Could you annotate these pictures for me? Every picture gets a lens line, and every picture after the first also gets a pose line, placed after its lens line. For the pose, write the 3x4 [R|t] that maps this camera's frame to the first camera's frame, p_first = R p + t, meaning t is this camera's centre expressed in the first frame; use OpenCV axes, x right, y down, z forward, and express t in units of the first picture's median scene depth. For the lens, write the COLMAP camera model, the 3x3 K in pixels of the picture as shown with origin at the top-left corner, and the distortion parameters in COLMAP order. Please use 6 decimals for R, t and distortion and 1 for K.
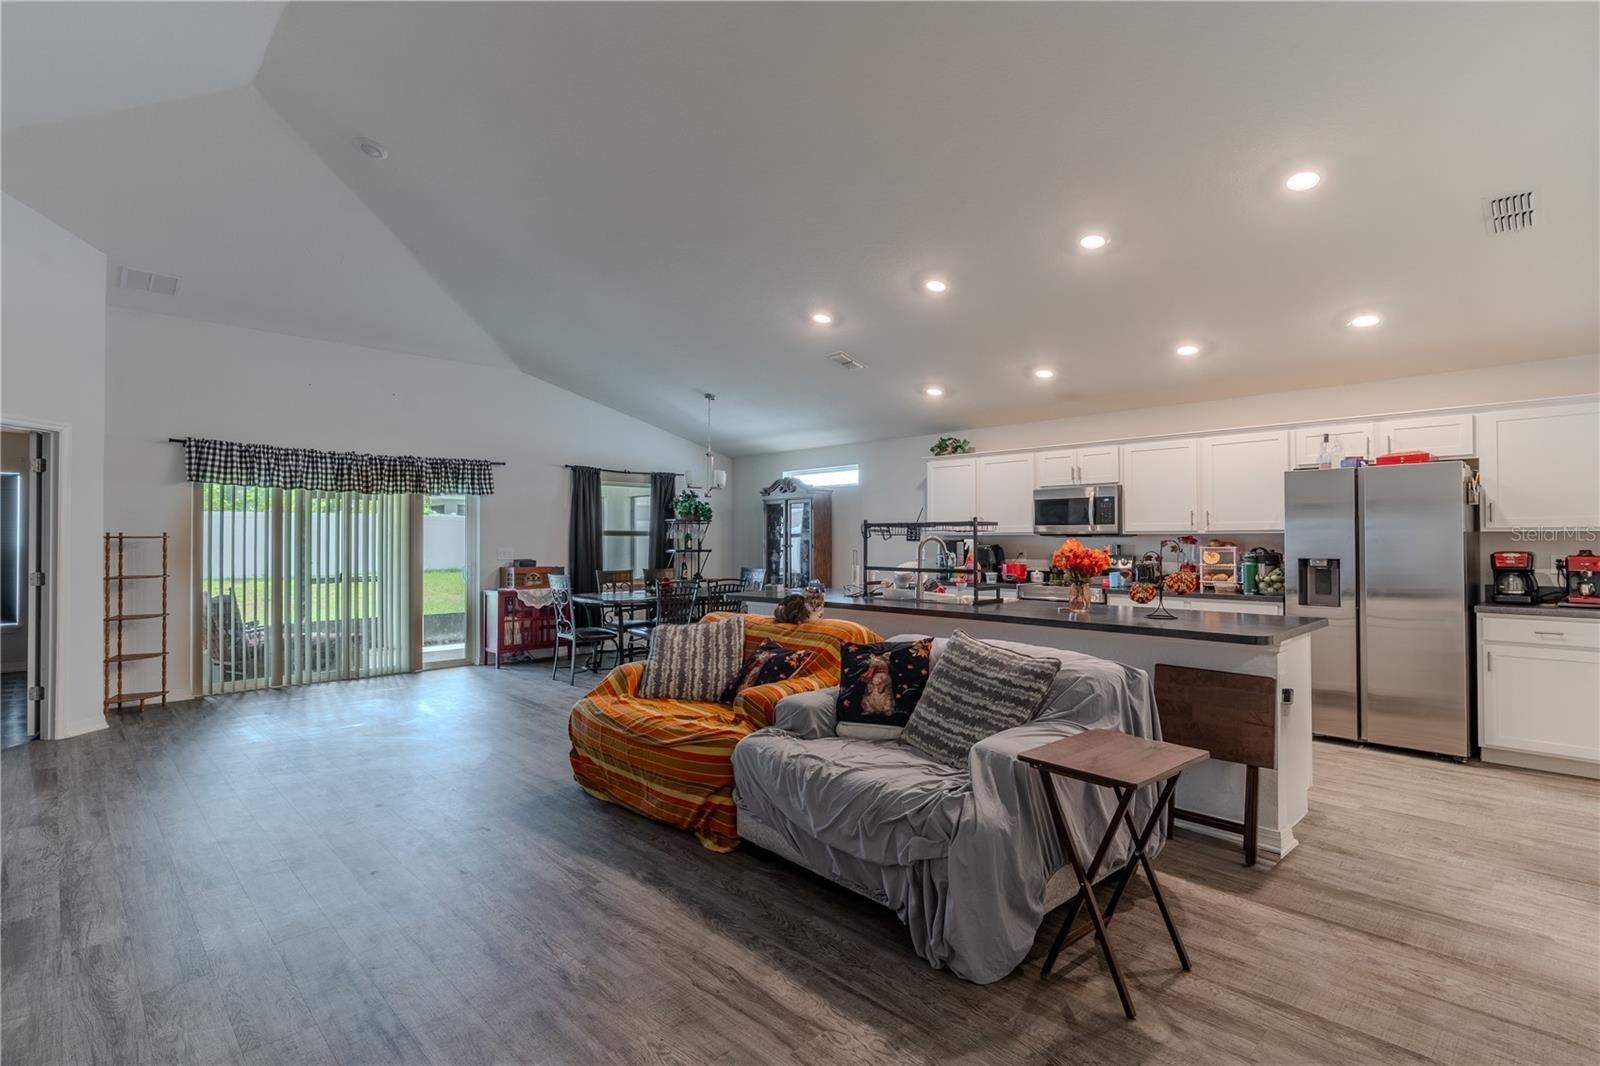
lens RADIAL K [[769.9, 0, 795.3], [0, 769.9, 525.6], [0, 0, 1]] dist [0.000237, -0.000265]
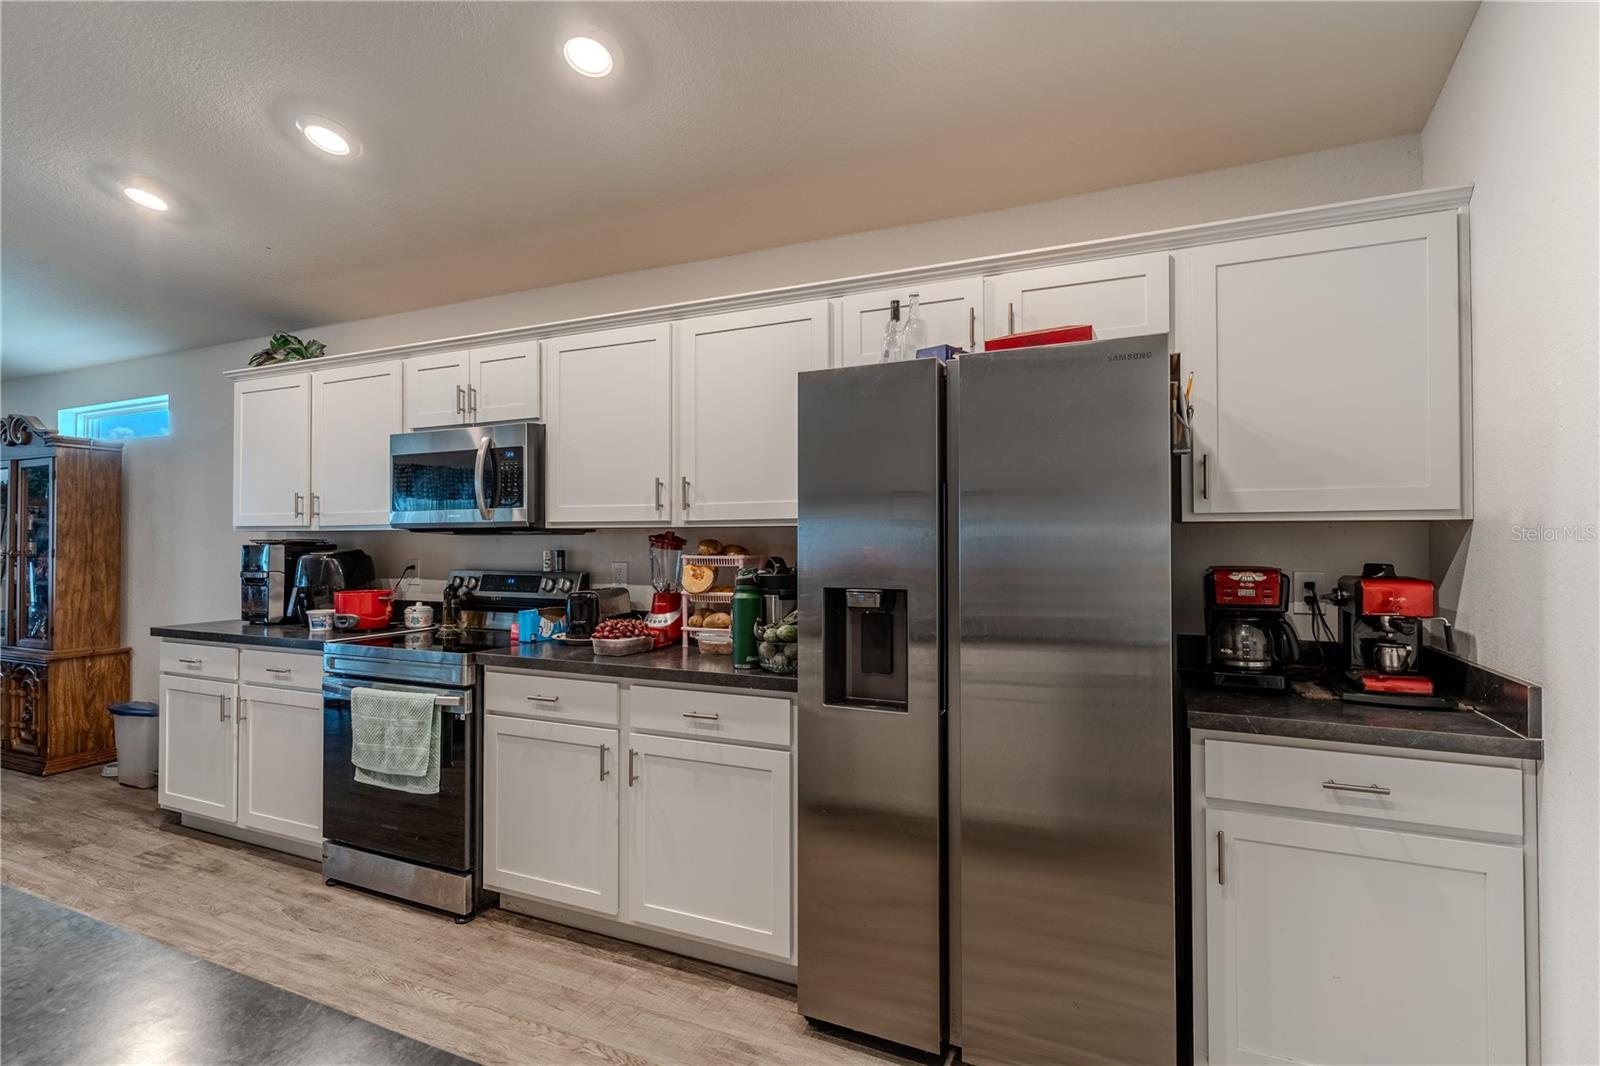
lens RADIAL K [[769.9, 0, 793.5], [0, 769.9, 525.3], [0, 0, 1]] dist [0.000237, -0.000265]
pose [[0.929286, 0.001784, 0.369355, 0.428630], [-0.004137, 0.999976, 0.005578, 0.006683], [-0.369337, -0.006712, 0.929271, 0.553205]]
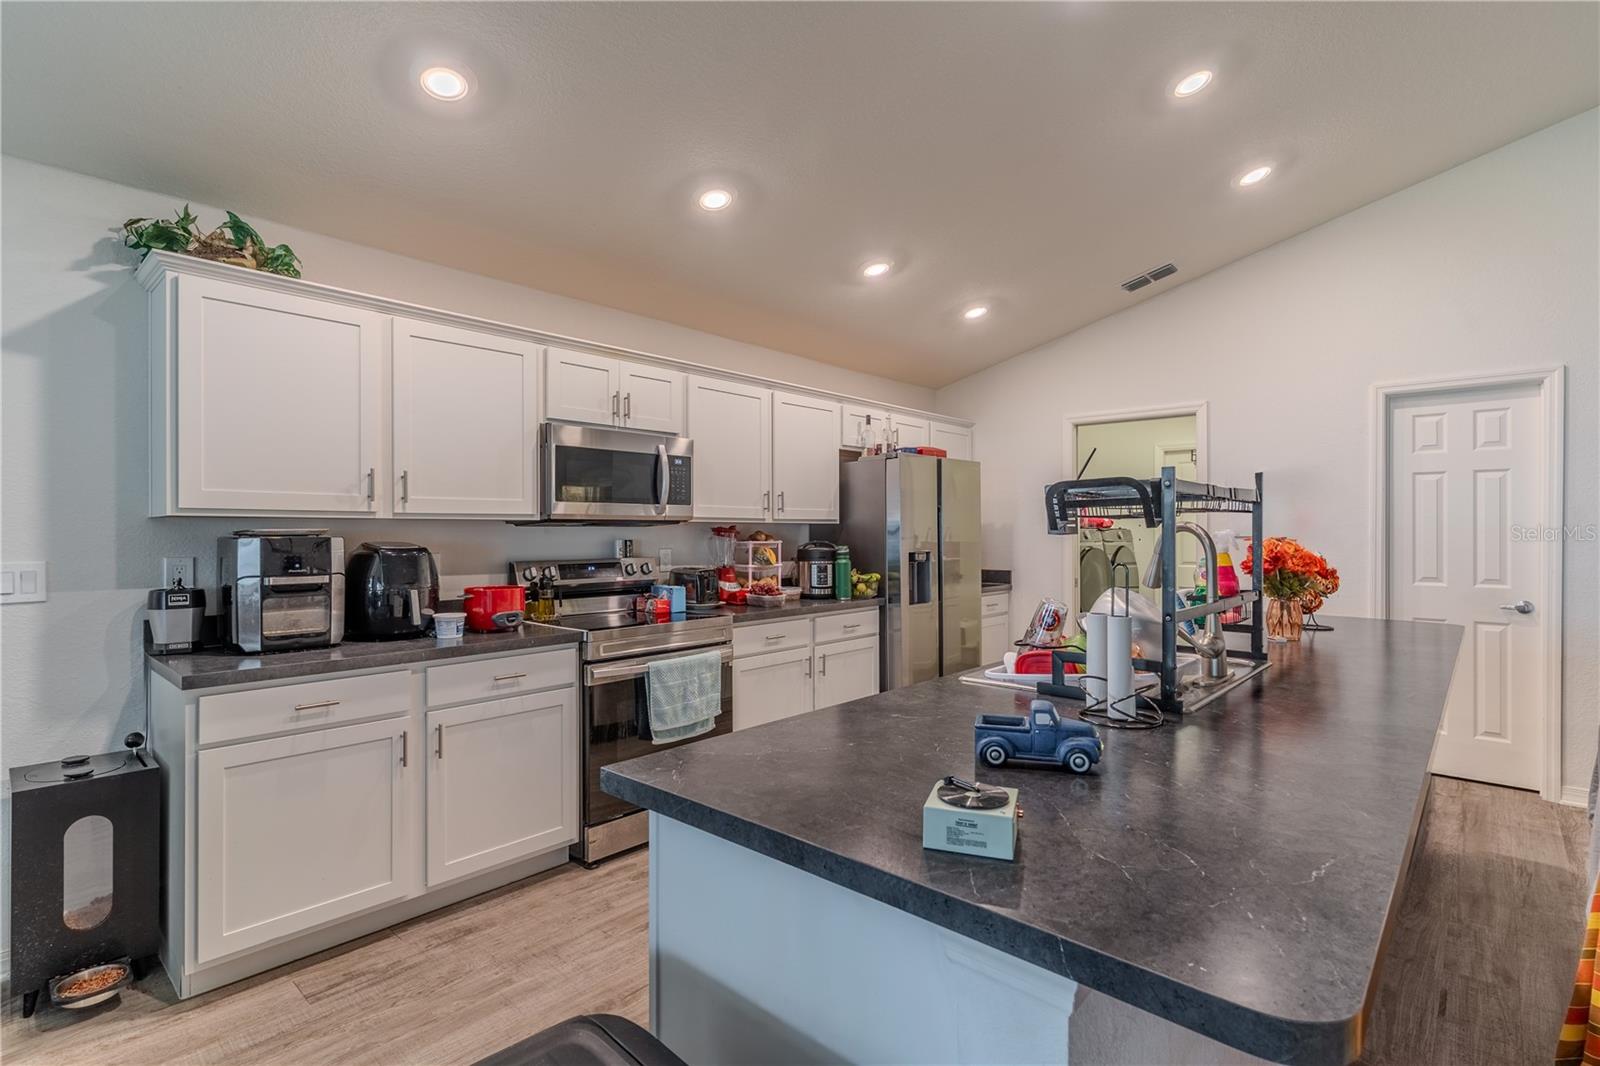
lens RADIAL K [[769.9, 0, 793.6], [0, 769.9, 533.3], [0, 0, 1]] dist [0.000237, -0.000265]
pose [[-0.067007, -0.000858, 0.997752, -0.191032], [-0.019949, 0.999801, -0.000480, 0.020354], [-0.997553, -0.019937, -0.067011, 1.040780]]
